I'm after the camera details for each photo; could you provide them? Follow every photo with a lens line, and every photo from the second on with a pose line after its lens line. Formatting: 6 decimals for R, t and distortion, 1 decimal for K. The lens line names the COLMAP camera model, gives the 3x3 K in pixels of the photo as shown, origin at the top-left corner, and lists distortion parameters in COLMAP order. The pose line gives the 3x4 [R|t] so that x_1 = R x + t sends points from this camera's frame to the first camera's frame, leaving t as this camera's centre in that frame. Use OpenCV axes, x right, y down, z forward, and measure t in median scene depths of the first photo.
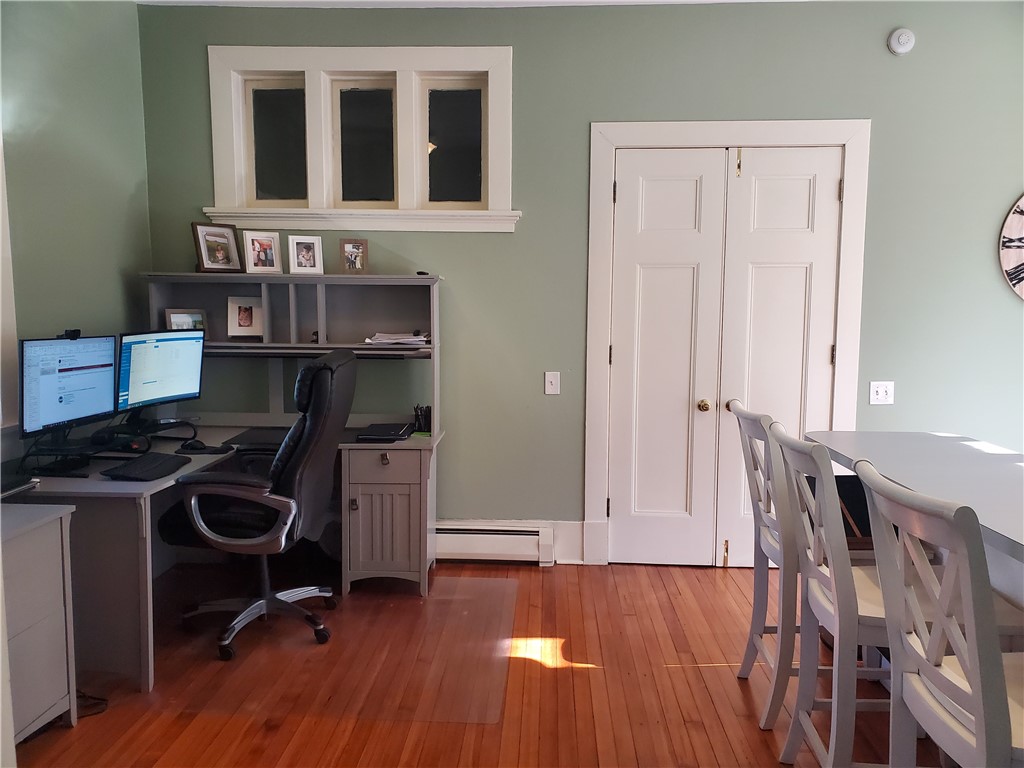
lens RADIAL K [[793.3, 0, 512.5], [0, 793.3, 402.6], [0, 0, 1]] dist [0.044998, -0.003574]
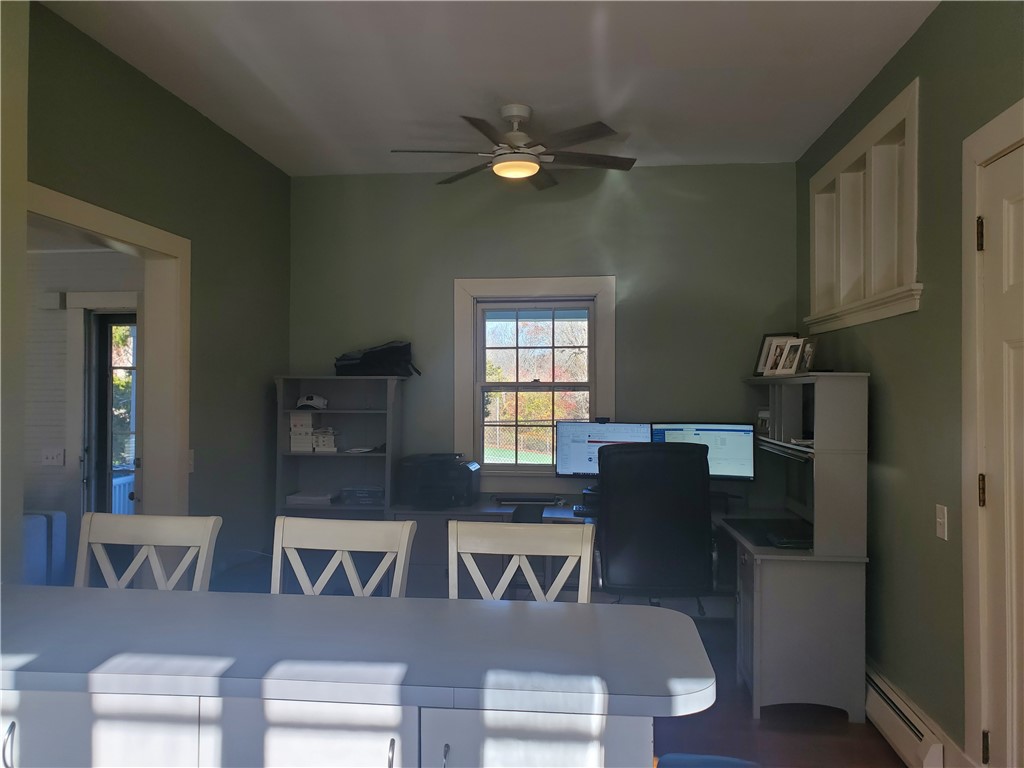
lens RADIAL K [[793.9, 0, 512.0], [0, 793.9, 384.0], [0, 0, 1]] dist [0.005025, 0.001154]
pose [[-0.062375, -0.014569, -0.997946, 0.788675], [-0.130711, 0.991400, -0.006303, -0.093176], [0.989456, 0.130050, -0.063743, 0.692106]]
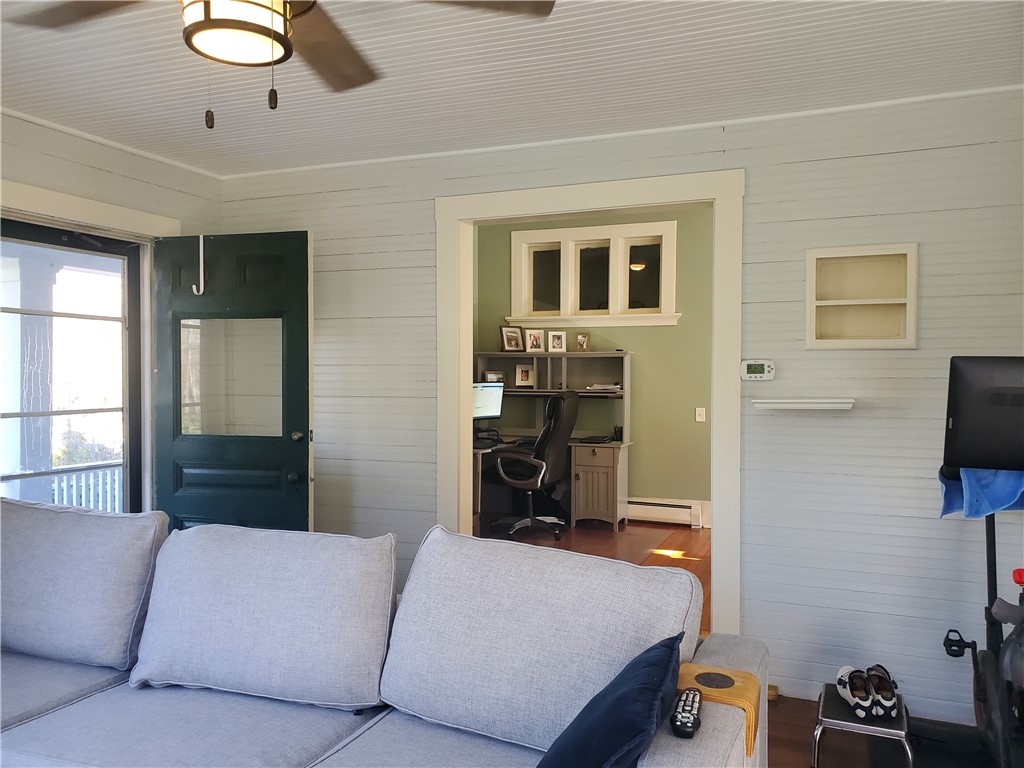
lens RADIAL K [[793.9, 0, 512.0], [0, 793.9, 384.0], [0, 0, 1]] dist [0.005025, 0.001154]
pose [[0.944371, -0.001102, -0.328879, 0.243330], [-0.035214, 0.993907, -0.104447, 0.105983], [0.326990, 0.110218, 0.938578, -0.738275]]
